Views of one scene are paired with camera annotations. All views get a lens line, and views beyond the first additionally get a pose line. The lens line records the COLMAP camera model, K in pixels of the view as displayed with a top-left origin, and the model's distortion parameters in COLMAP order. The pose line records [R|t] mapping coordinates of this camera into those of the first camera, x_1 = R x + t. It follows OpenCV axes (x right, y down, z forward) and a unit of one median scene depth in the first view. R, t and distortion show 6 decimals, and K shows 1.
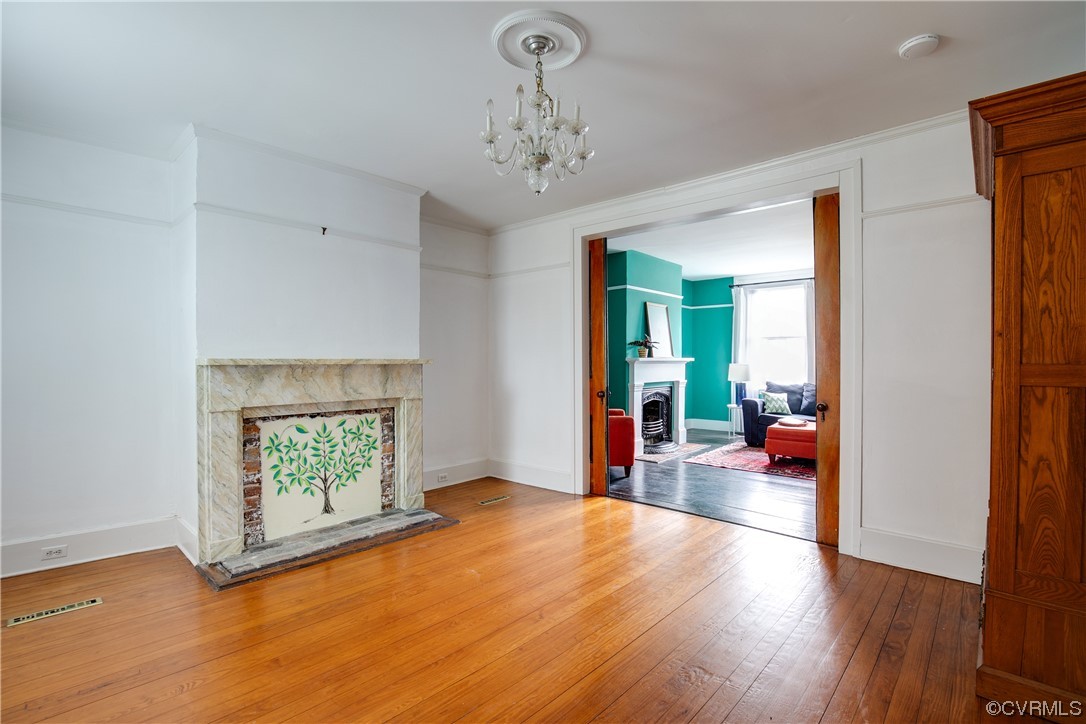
lens RADIAL K [[498.5, 0, 545.5], [0, 498.5, 366.3], [0, 0, 1]] dist [-0.035658, 0.005314]
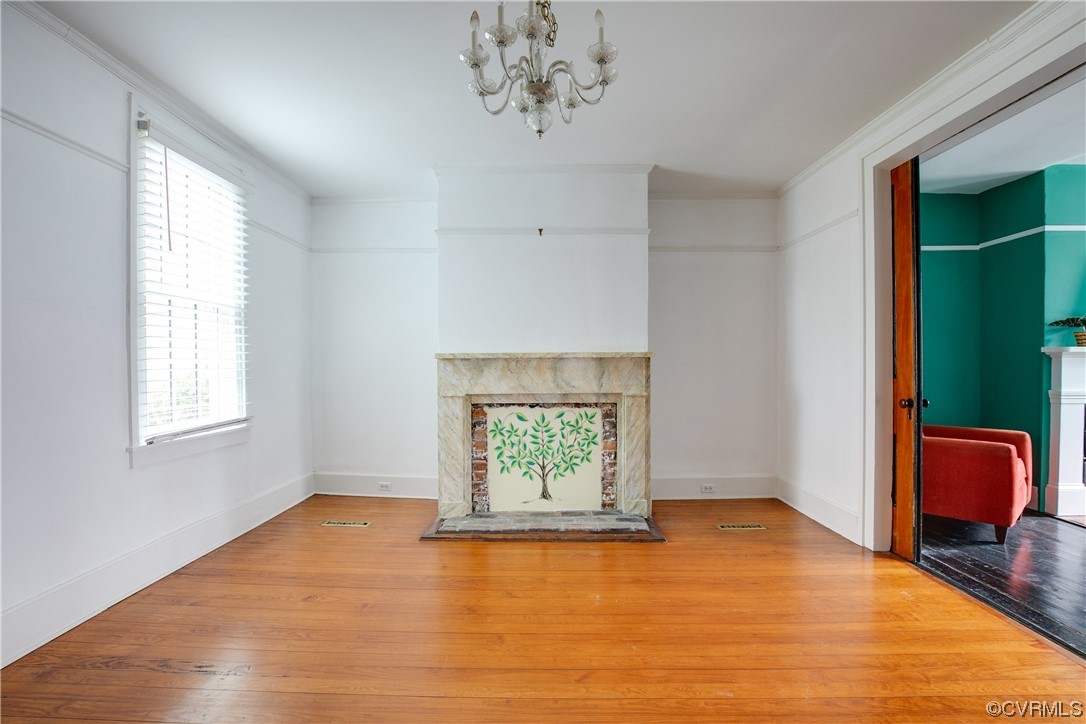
lens RADIAL K [[498.5, 0, 545.5], [0, 498.5, 366.3], [0, 0, 1]] dist [-0.035658, 0.005314]
pose [[0.666678, 0.007095, -0.745312, 0.346636], [-0.003114, 0.999972, 0.006734, 0.006720], [0.745339, -0.002169, 0.666682, 0.290278]]
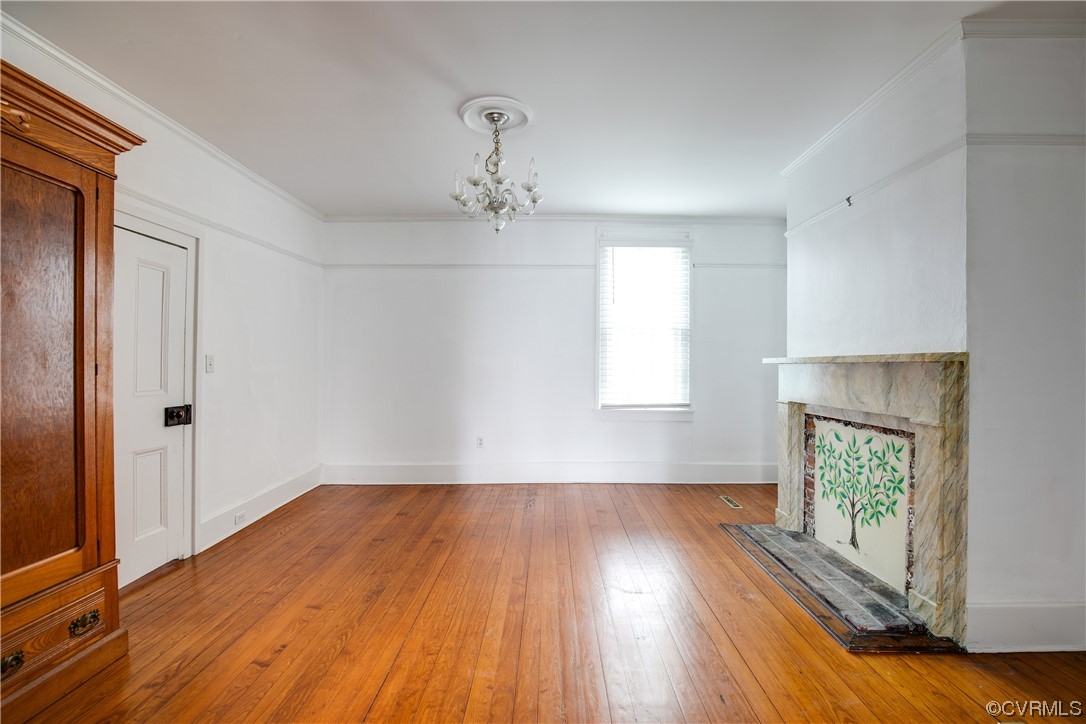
lens RADIAL K [[498.5, 0, 545.5], [0, 498.5, 366.3], [0, 0, 1]] dist [-0.035658, 0.005314]
pose [[-0.741856, 0.000578, -0.670559, 0.468795], [-0.008136, 0.999918, 0.009863, -0.002252], [0.670510, 0.012772, -0.741790, 1.244402]]
